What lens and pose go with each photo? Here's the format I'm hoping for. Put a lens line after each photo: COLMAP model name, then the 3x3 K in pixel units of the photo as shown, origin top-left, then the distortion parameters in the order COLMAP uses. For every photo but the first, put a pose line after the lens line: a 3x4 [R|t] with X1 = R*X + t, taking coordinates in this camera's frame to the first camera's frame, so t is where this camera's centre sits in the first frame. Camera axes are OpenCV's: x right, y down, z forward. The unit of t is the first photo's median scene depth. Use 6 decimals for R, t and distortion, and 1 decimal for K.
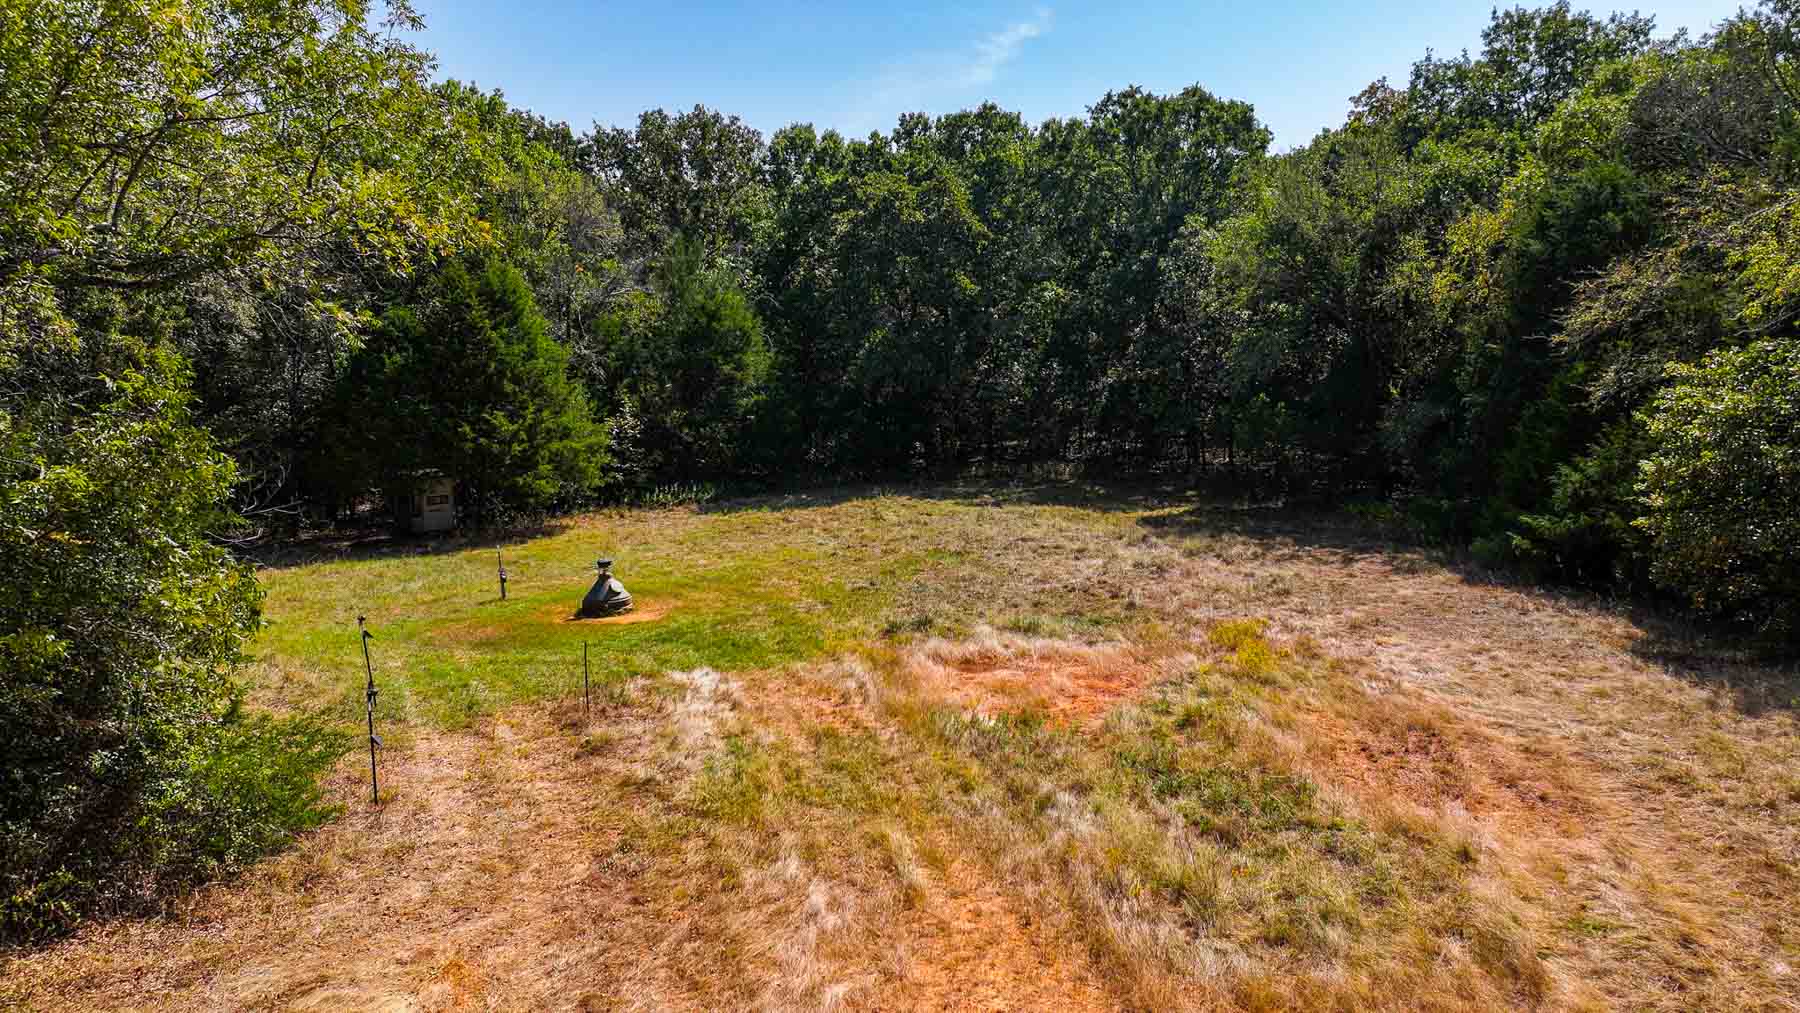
lens RADIAL K [[1298.9, 0, 893.0], [0, 1298.9, 503.5], [0, 0, 1]] dist [0.004480, 0.012182]
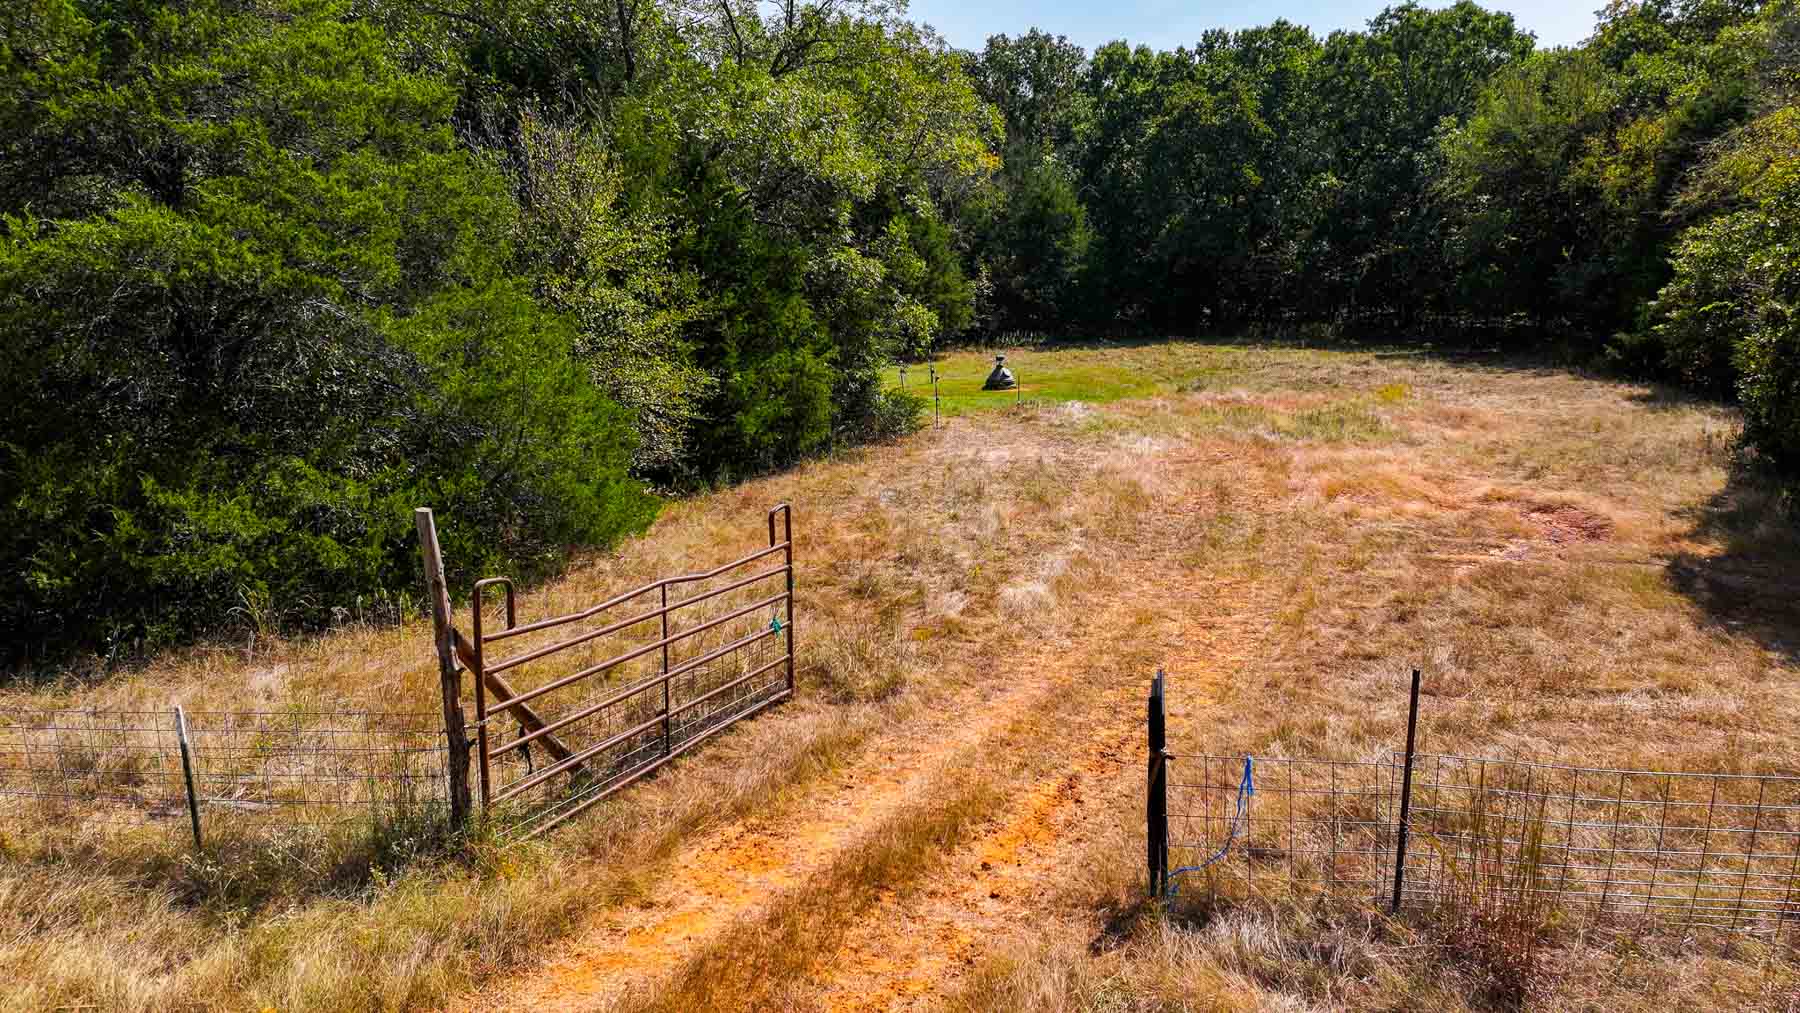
lens RADIAL K [[1298.9, 0, 893.0], [0, 1298.9, 503.5], [0, 0, 1]] dist [0.004480, 0.012182]
pose [[0.976190, 0.042185, -0.212777, -0.000319], [-0.024671, 0.996134, 0.084310, 0.043985], [0.215511, -0.077053, 0.973457, -0.290219]]
